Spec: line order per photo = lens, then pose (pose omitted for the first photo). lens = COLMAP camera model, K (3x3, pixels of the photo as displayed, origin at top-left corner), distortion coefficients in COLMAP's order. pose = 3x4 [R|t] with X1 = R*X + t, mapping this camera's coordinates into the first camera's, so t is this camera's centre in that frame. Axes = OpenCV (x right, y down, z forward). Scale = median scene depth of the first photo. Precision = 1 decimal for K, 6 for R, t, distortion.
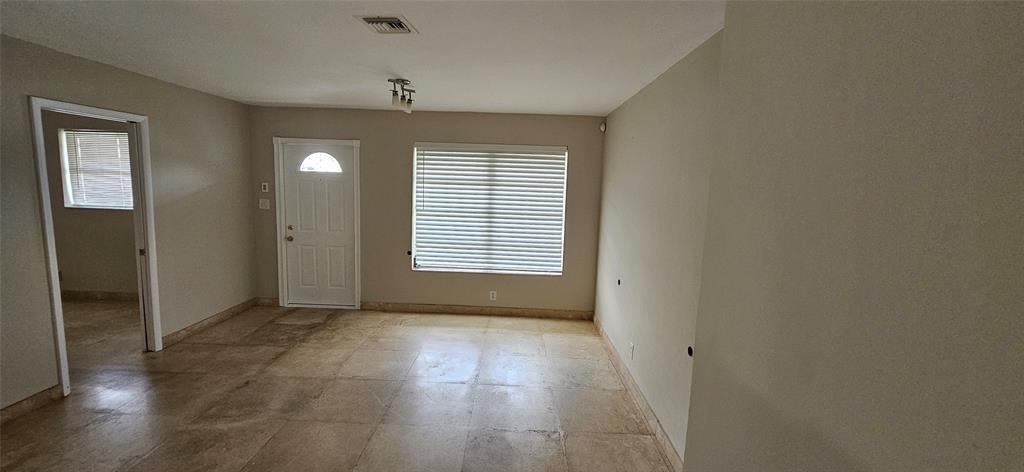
lens RADIAL K [[419.5, 0, 509.9], [0, 419.5, 234.6], [0, 0, 1]] dist [0.003060, 0.000515]
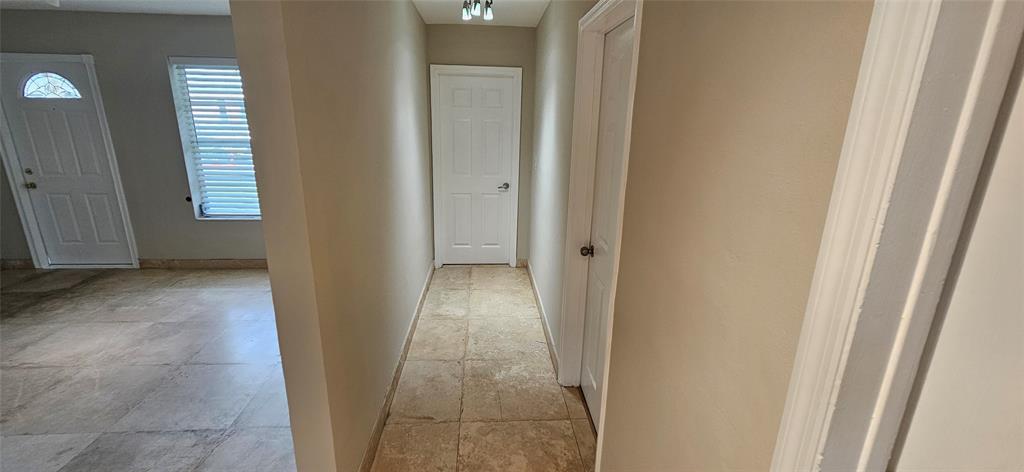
lens RADIAL K [[419.5, 0, 509.9], [0, 419.5, 234.6], [0, 0, 1]] dist [0.003060, 0.000515]
pose [[0.996675, -0.035663, 0.073255, 0.388003], [0.023993, 0.987716, 0.154406, -0.000329], [-0.077862, -0.152135, 0.985288, 0.150415]]
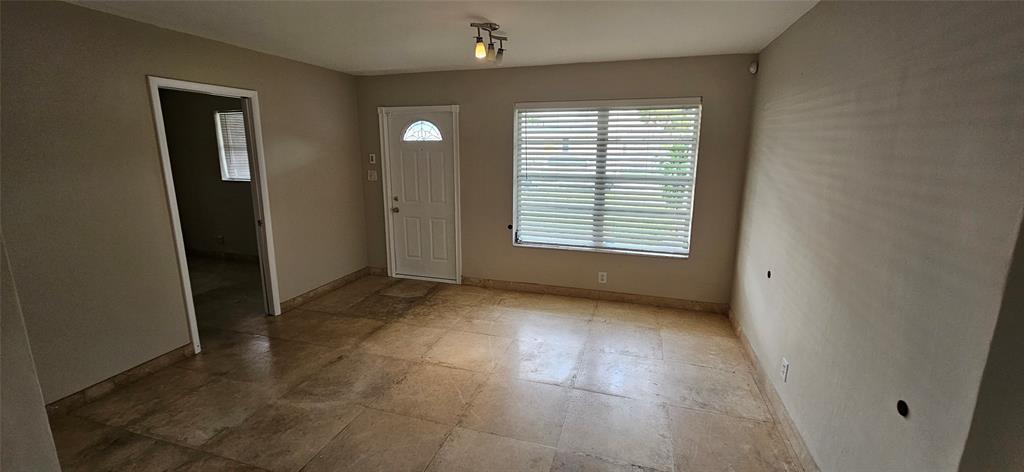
lens RADIAL K [[419.5, 0, 509.9], [0, 419.5, 234.6], [0, 0, 1]] dist [0.003060, 0.000515]
pose [[0.959083, 0.027071, -0.281827, 0.023085], [-0.005864, 0.997104, 0.075820, -0.011328], [0.283063, -0.071065, 0.956465, 0.141819]]
